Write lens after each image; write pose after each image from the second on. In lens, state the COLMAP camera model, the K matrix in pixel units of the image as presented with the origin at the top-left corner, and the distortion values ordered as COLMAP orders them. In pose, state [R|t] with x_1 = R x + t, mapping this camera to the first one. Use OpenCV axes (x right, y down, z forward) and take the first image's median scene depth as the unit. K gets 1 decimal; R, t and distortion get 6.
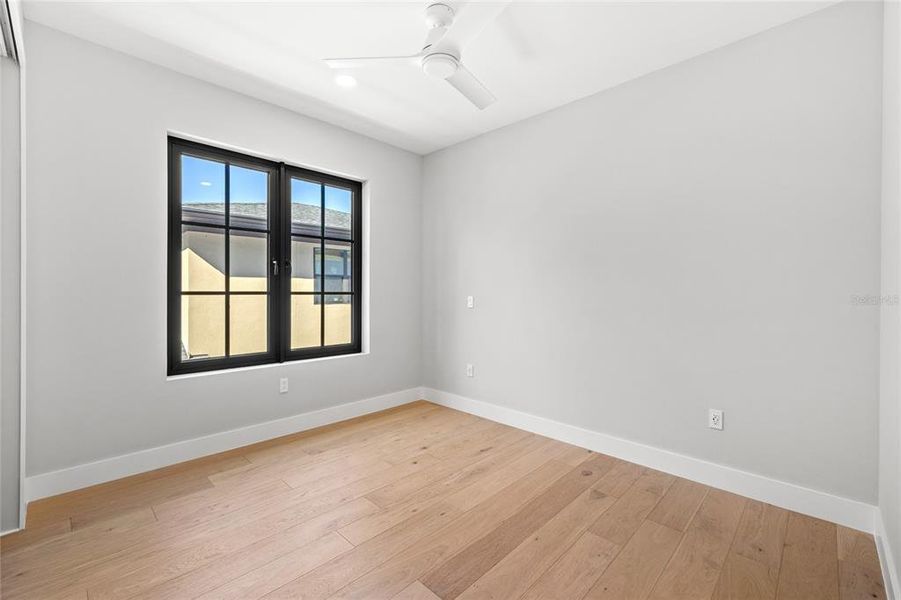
lens RADIAL K [[386.3, 0, 450.5], [0, 386.3, 300.0], [0, 0, 1]] dist [0.016860, 0.000055]
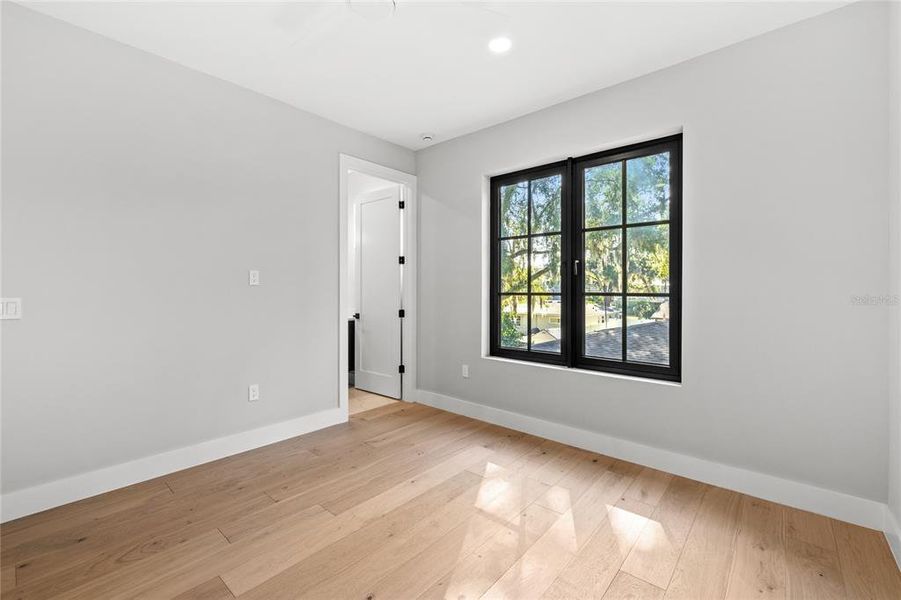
lens RADIAL K [[392.8, 0, 447.9], [0, 392.8, 287.8], [0, 0, 1]] dist [0.001573, -0.000078]
pose [[0.050709, -0.015866, -0.998587, 0.531237], [-0.023297, 0.999583, -0.017065, -0.010602], [0.998442, 0.024130, 0.050318, 0.672981]]
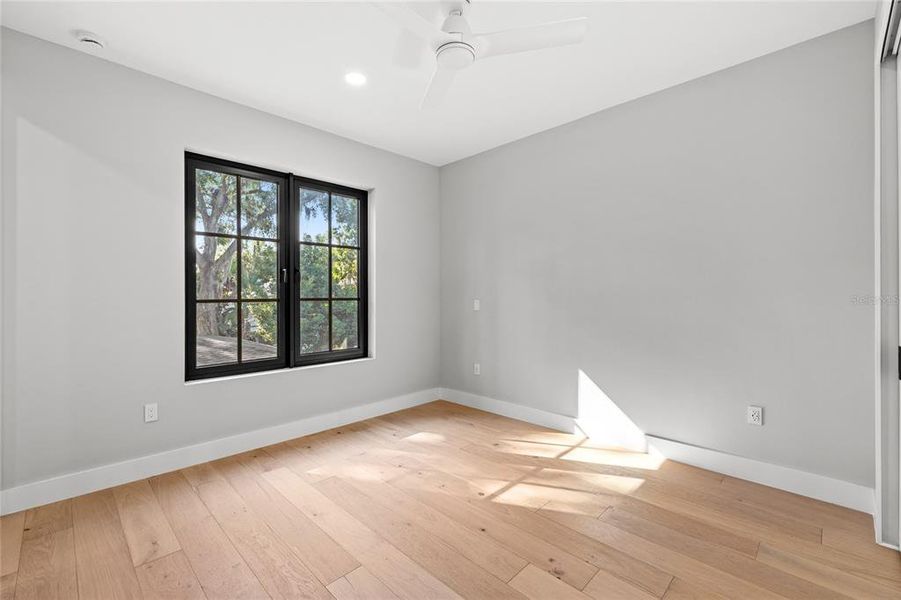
lens RADIAL K [[386.3, 0, 445.0], [0, 386.3, 297.7], [0, 0, 1]] dist [0.000482, 0.000173]
pose [[0.999821, -0.015390, -0.010986, -0.017663], [0.015197, 0.999733, -0.017408, 0.000377], [0.011251, 0.017238, 0.999788, -0.018399]]
